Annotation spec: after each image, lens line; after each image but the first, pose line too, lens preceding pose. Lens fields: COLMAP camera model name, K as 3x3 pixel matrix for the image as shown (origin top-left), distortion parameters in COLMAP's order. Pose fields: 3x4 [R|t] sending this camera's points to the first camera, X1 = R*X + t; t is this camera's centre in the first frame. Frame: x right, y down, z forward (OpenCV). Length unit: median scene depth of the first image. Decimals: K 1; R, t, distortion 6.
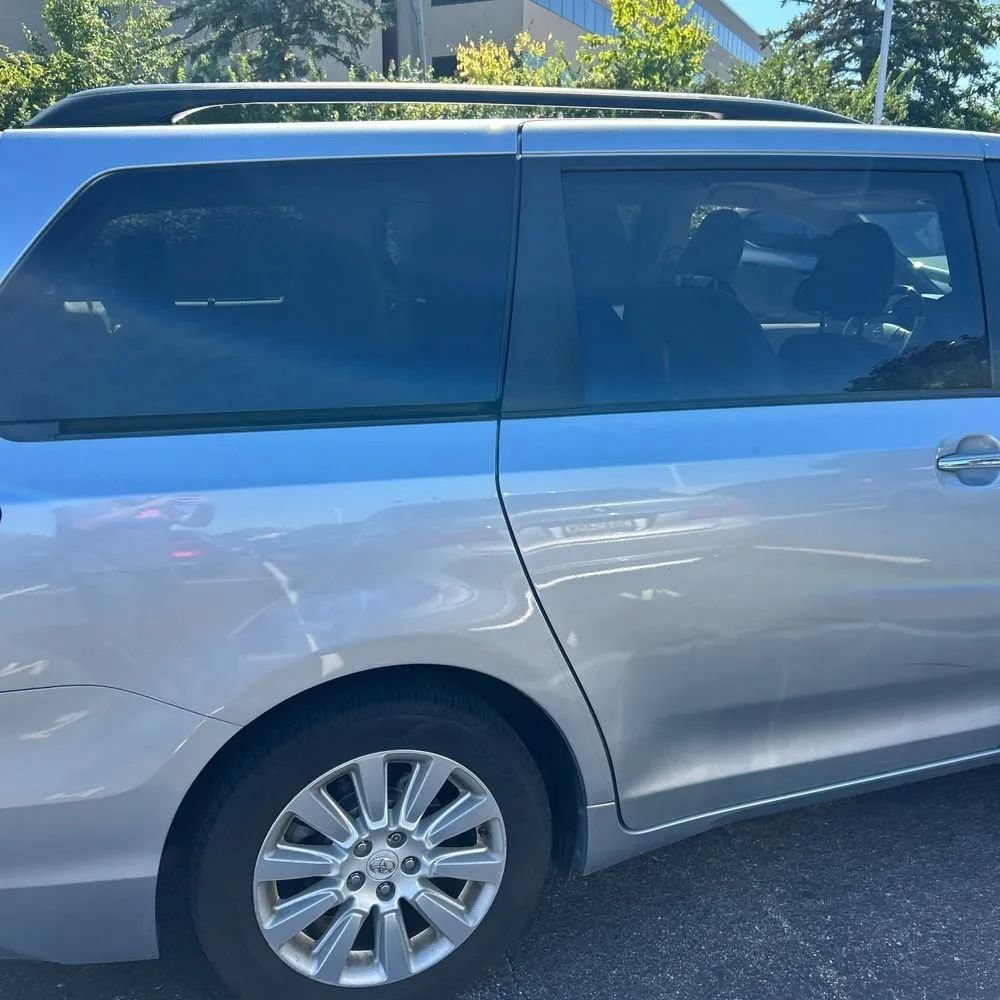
lens RADIAL K [[1012.7, 0, 496.0], [0, 1012.7, 509.2], [0, 0, 1]] dist [0.022468, -0.007637]
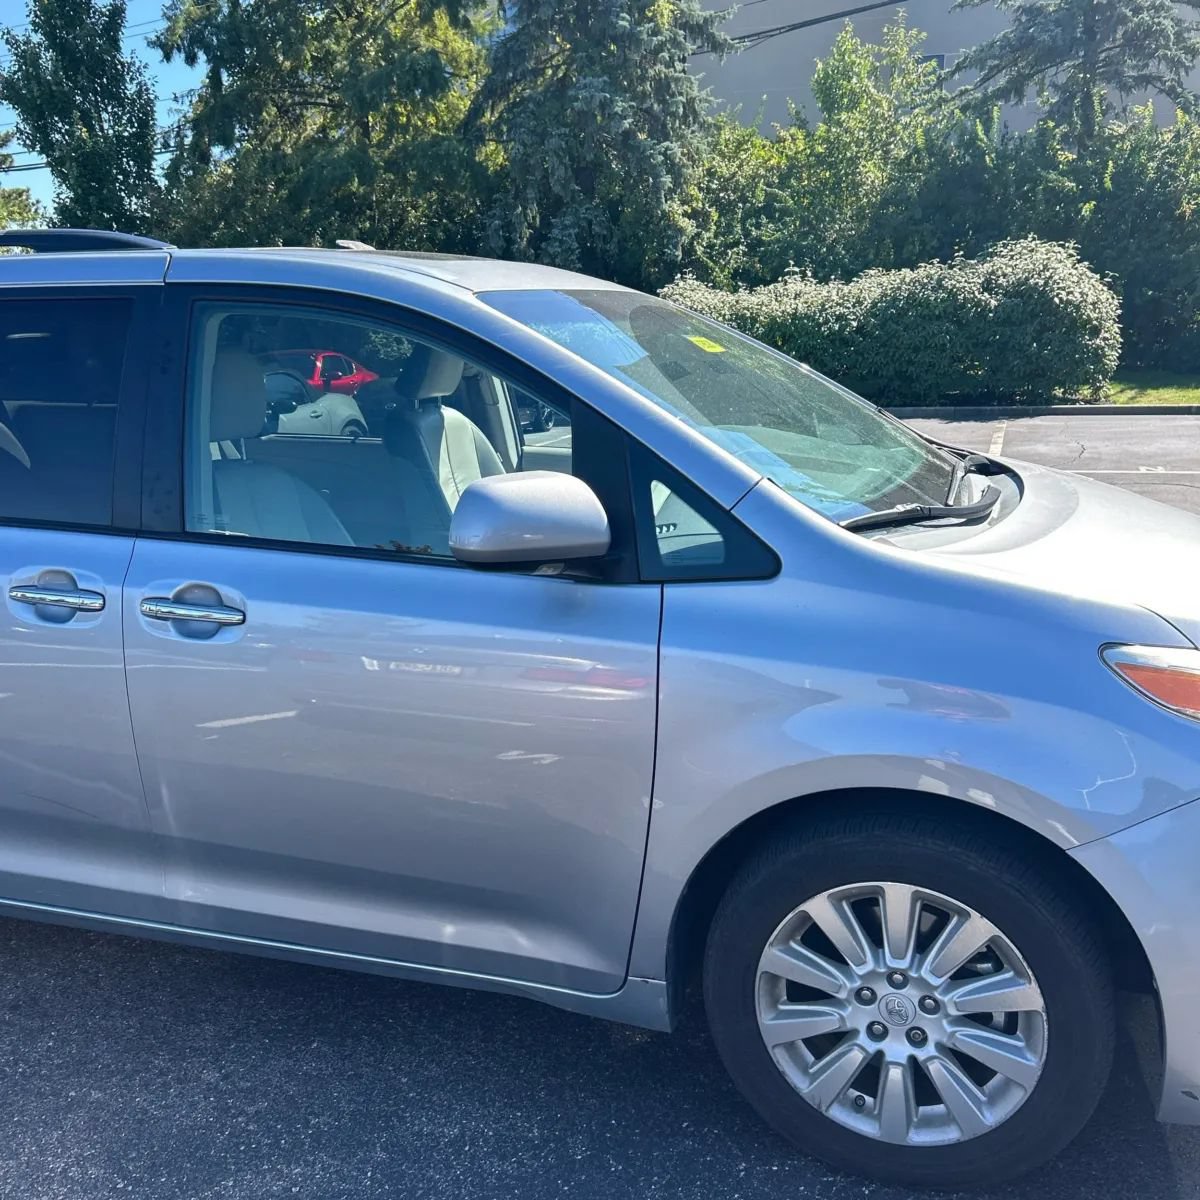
lens RADIAL K [[1211.6, 0, 616.6], [0, 1211.6, 604.8], [0, 0, 1]] dist [0.037680, -0.033121]
pose [[0.785004, 0.133034, -0.605038, 1.600043], [-0.149747, 0.988456, 0.023051, -0.145680], [0.601119, 0.072507, 0.795863, 0.402172]]
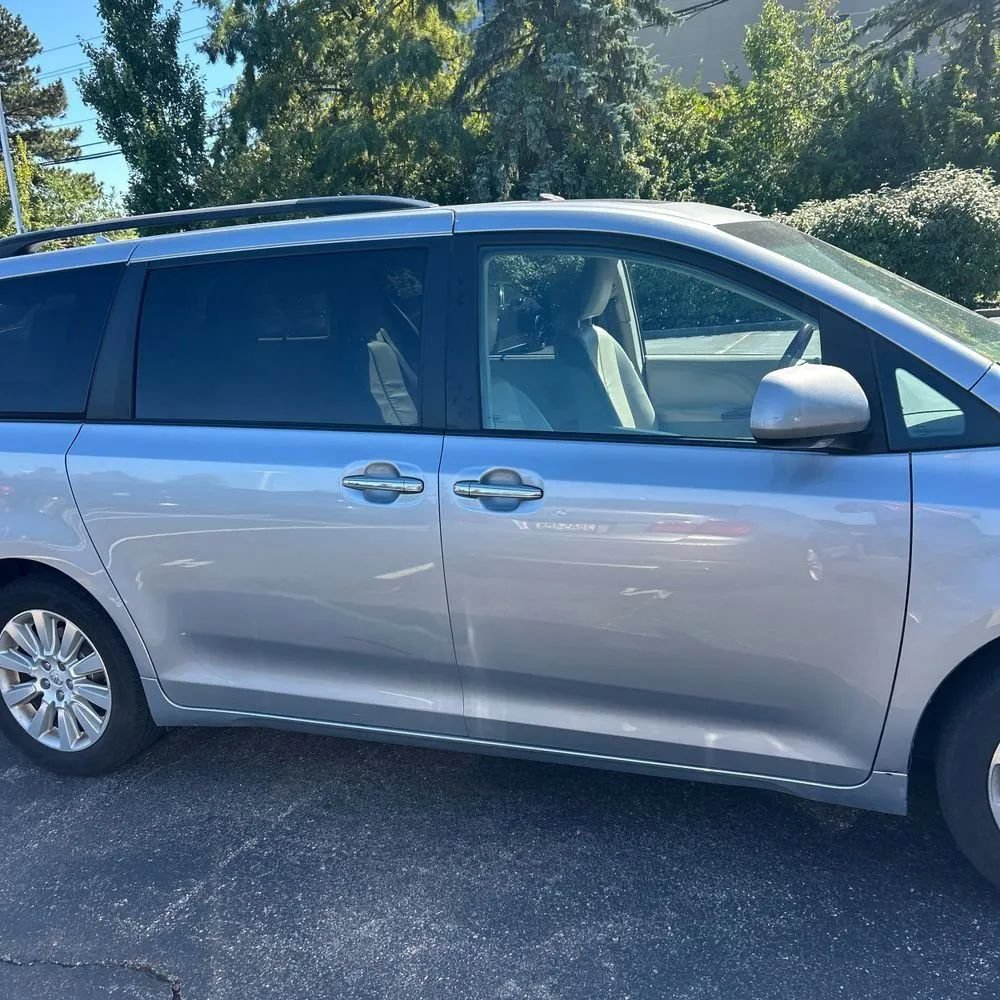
lens RADIAL K [[1012.7, 0, 496.0], [0, 1012.7, 509.2], [0, 0, 1]] dist [0.022468, -0.007637]
pose [[0.747031, 0.115554, -0.654670, 1.394111], [-0.114927, 0.992398, 0.044024, -0.085585], [0.654780, 0.042352, 0.754632, 0.164194]]
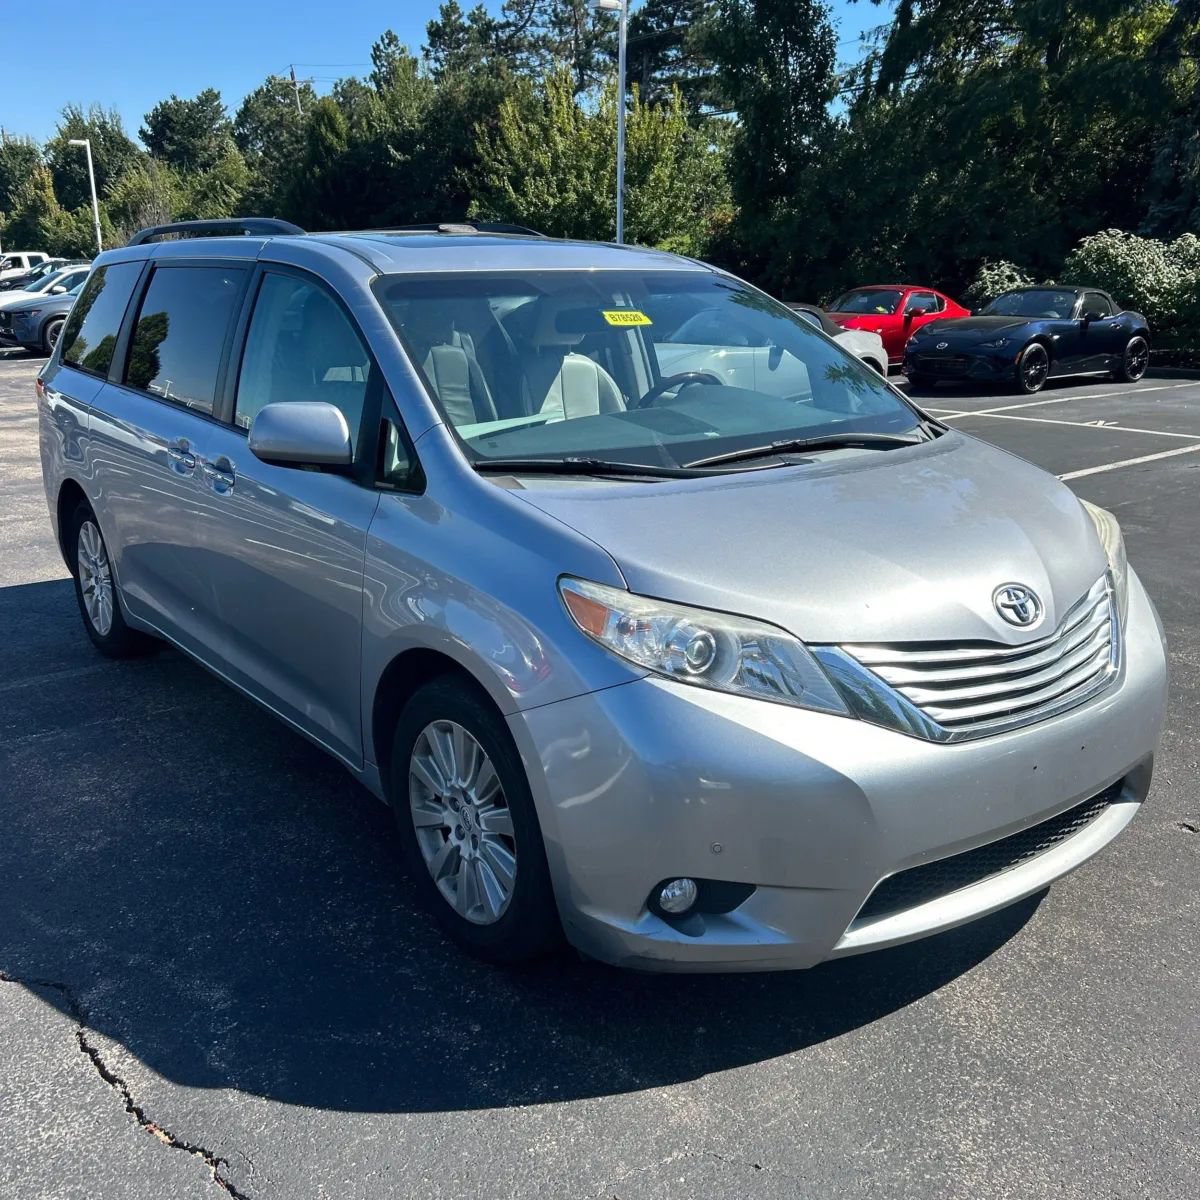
lens RADIAL K [[1218.8, 0, 600.0], [0, 1218.8, 600.0], [0, 0, 1]] dist [0.044792, -0.030879]
pose [[0.305323, 0.268996, -0.913465, 2.454387], [-0.258692, 0.946626, 0.192294, -0.365625], [0.916437, 0.177595, 0.358614, 0.952703]]
